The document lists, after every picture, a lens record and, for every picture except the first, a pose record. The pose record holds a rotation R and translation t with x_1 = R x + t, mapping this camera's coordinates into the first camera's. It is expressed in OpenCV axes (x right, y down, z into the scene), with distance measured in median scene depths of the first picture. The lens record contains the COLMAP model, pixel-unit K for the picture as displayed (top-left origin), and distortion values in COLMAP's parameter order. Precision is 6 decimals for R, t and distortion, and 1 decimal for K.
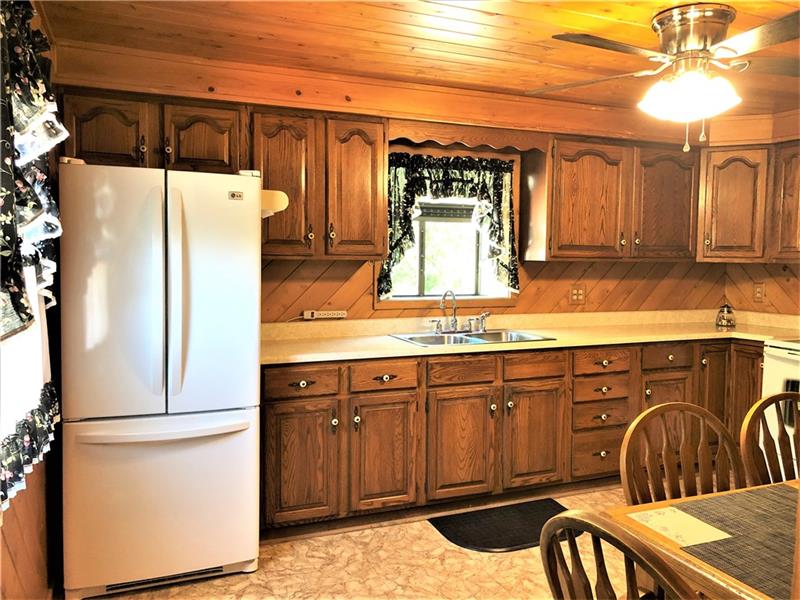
lens RADIAL K [[659.9, 0, 398.5], [0, 659.9, 302.4], [0, 0, 1]] dist [0.036177, -0.046294]
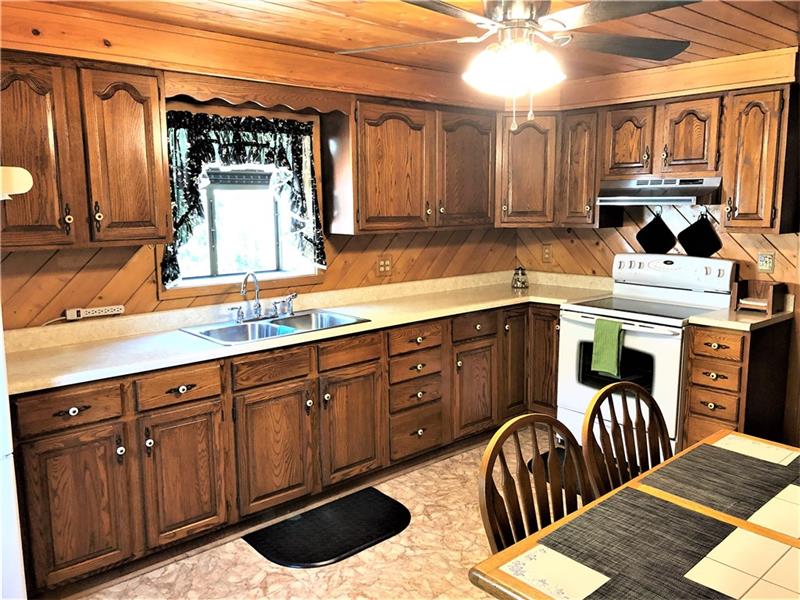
lens RADIAL K [[659.9, 0, 404.5], [0, 659.9, 298.0], [0, 0, 1]] dist [0.036177, -0.046294]
pose [[0.943917, -0.064268, 0.323868, -0.016146], [0.039394, 0.995788, 0.082788, -0.051984], [-0.327825, -0.065386, 0.942473, 0.109718]]
